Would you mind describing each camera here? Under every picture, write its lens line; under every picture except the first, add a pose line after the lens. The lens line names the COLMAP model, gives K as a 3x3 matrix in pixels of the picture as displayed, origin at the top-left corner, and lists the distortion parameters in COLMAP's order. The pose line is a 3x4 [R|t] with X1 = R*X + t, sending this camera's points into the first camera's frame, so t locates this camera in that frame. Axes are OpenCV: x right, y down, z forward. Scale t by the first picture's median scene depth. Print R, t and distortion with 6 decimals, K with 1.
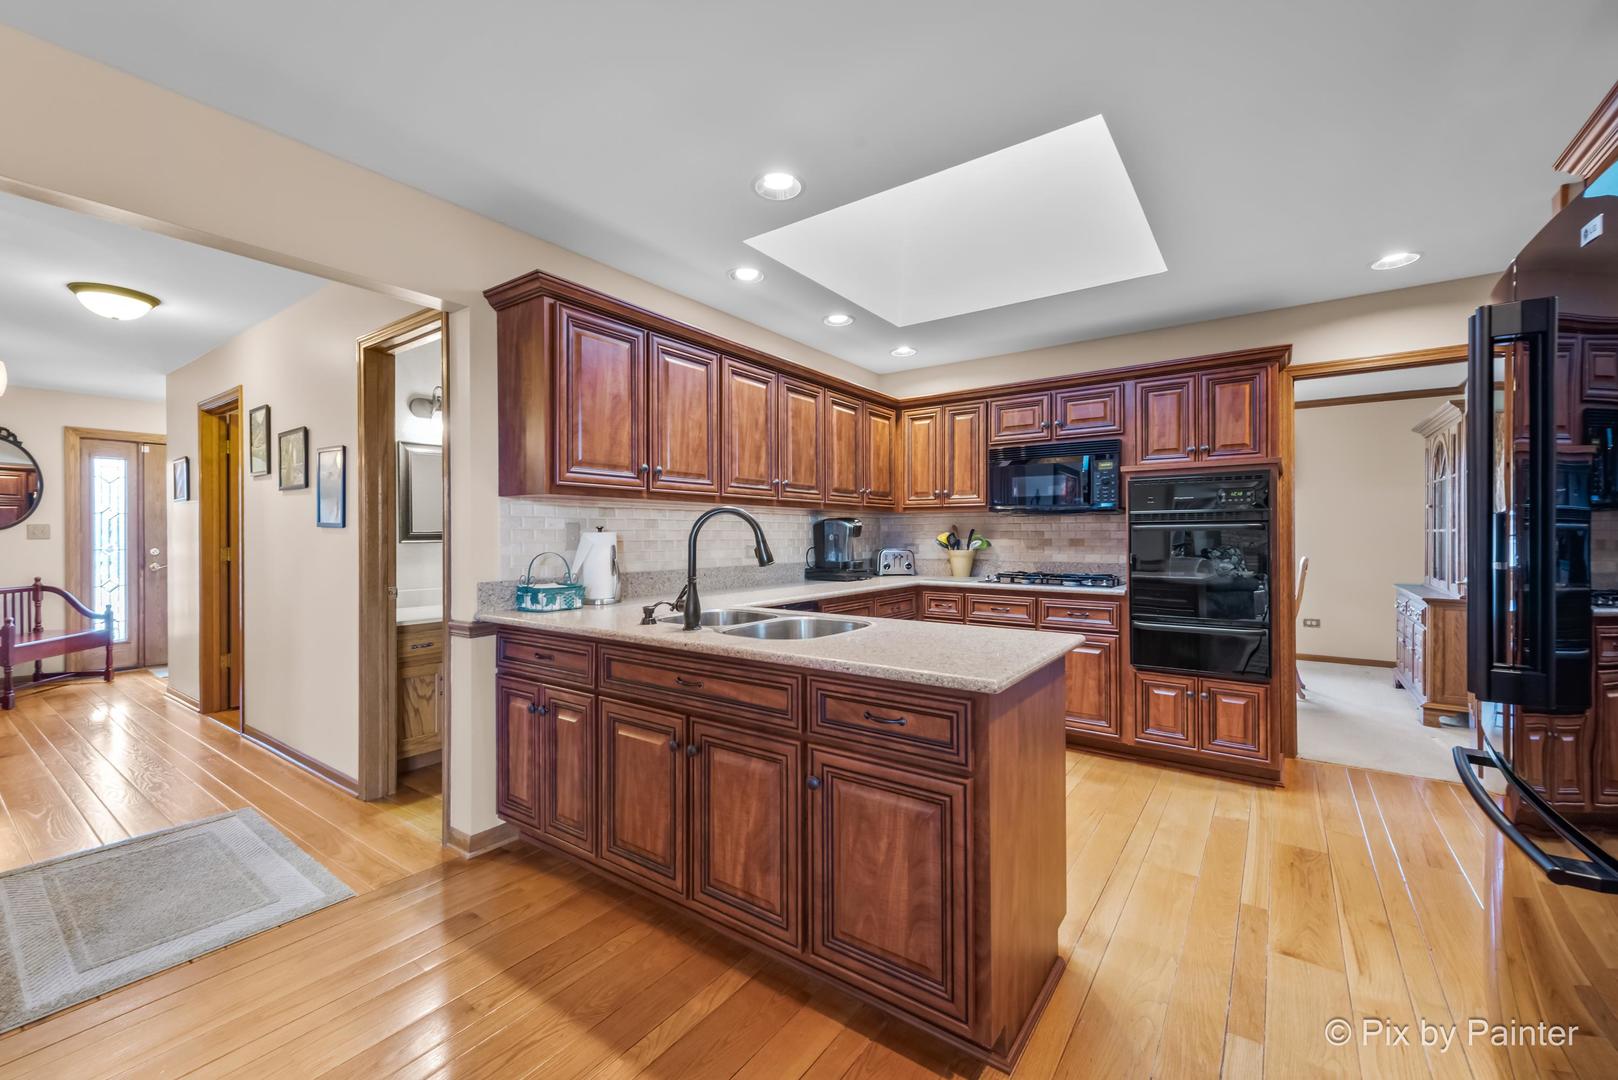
lens RADIAL K [[654.8, 0, 773.0], [0, 654.8, 538.1], [0, 0, 1]] dist [0.013178, -0.000399]
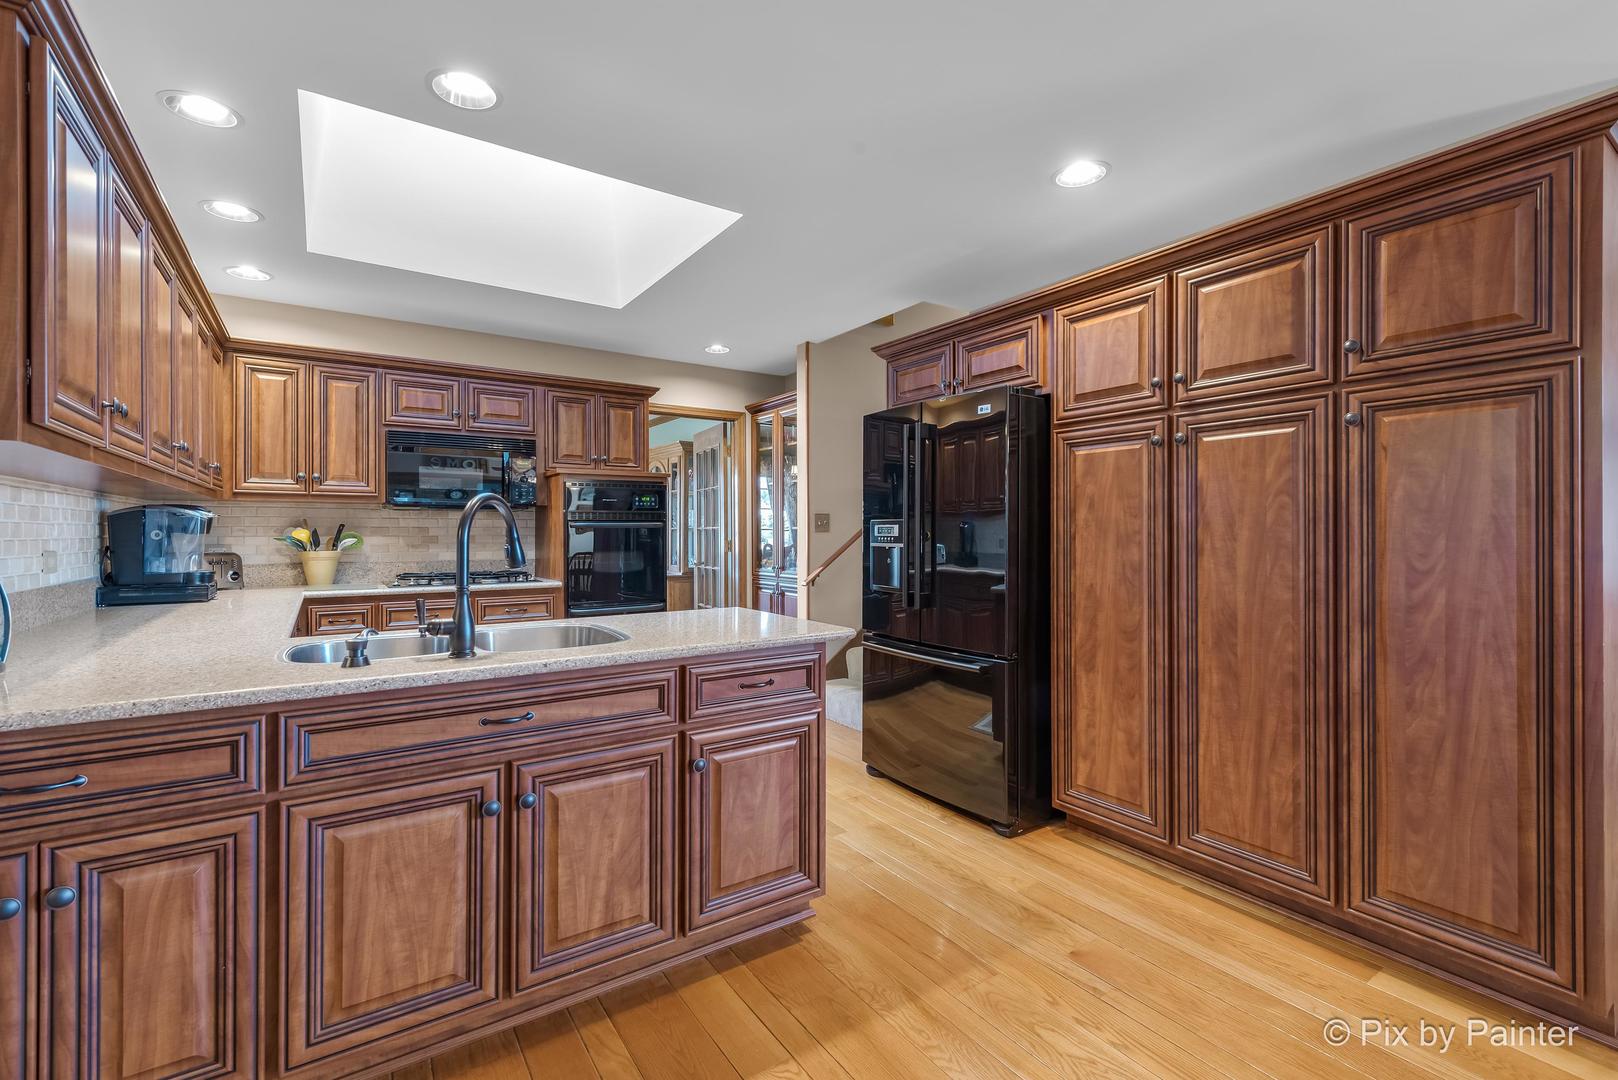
lens RADIAL K [[733.5, 0, 815.9], [0, 733.5, 537.4], [0, 0, 1]] dist [0.010385, -0.001903]
pose [[0.317243, -0.006660, 0.948321, -0.467508], [0.004872, 0.999974, 0.005393, 0.000829], [-0.948332, 0.002910, 0.317267, 0.209662]]
